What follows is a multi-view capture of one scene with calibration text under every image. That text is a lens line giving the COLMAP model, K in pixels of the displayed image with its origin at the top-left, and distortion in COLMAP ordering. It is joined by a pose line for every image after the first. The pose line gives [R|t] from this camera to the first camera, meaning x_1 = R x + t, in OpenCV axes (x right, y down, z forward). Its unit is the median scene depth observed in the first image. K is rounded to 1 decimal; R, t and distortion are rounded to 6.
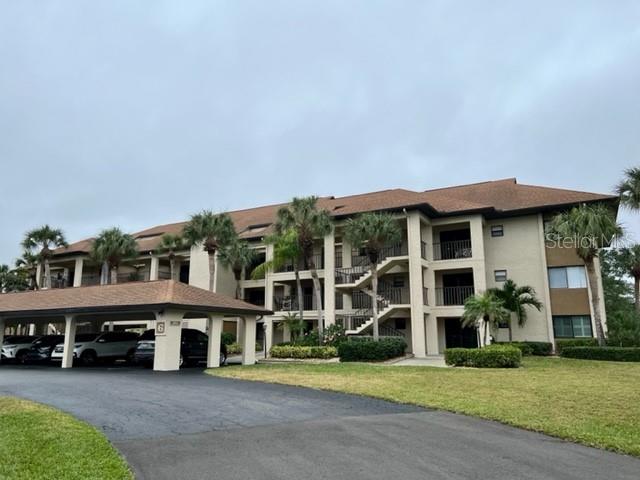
lens RADIAL K [[479.4, 0, 320.0], [0, 479.4, 240.0], [0, 0, 1]] dist [-0.002355, -0.002788]
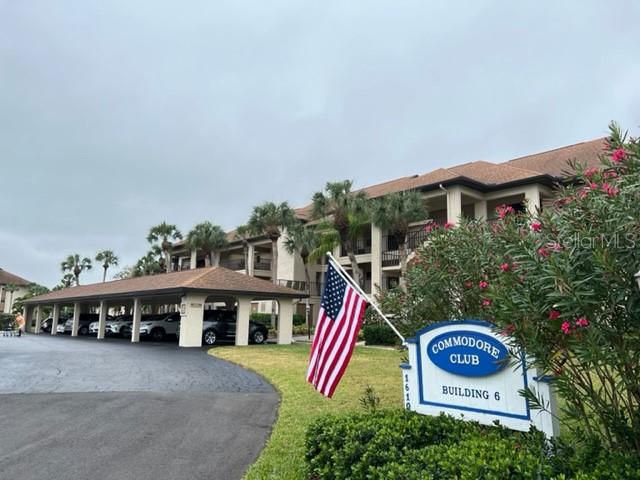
lens RADIAL K [[486.2, 0, 323.5], [0, 486.2, 241.4], [0, 0, 1]] dist [0.016059, 0.002971]
pose [[0.932314, -0.039351, -0.359502, 0.293934], [0.053936, 0.998075, 0.030627, 0.002962], [0.357604, -0.047944, 0.932642, 0.032504]]
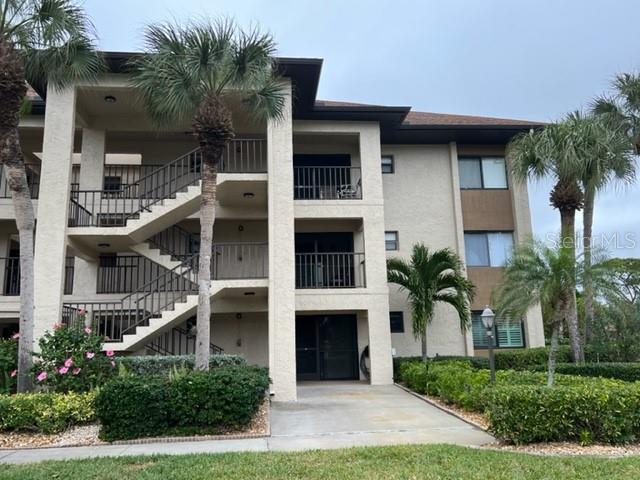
lens RADIAL K [[525.3, 0, 320.0], [0, 525.3, 240.0], [0, 0, 1]] dist [0.006355, 0.001542]
pose [[0.826219, 0.087201, 0.556560, -0.040065], [-0.083472, 0.995992, -0.032135, 0.104391], [-0.557131, -0.019907, 0.830186, 0.550045]]
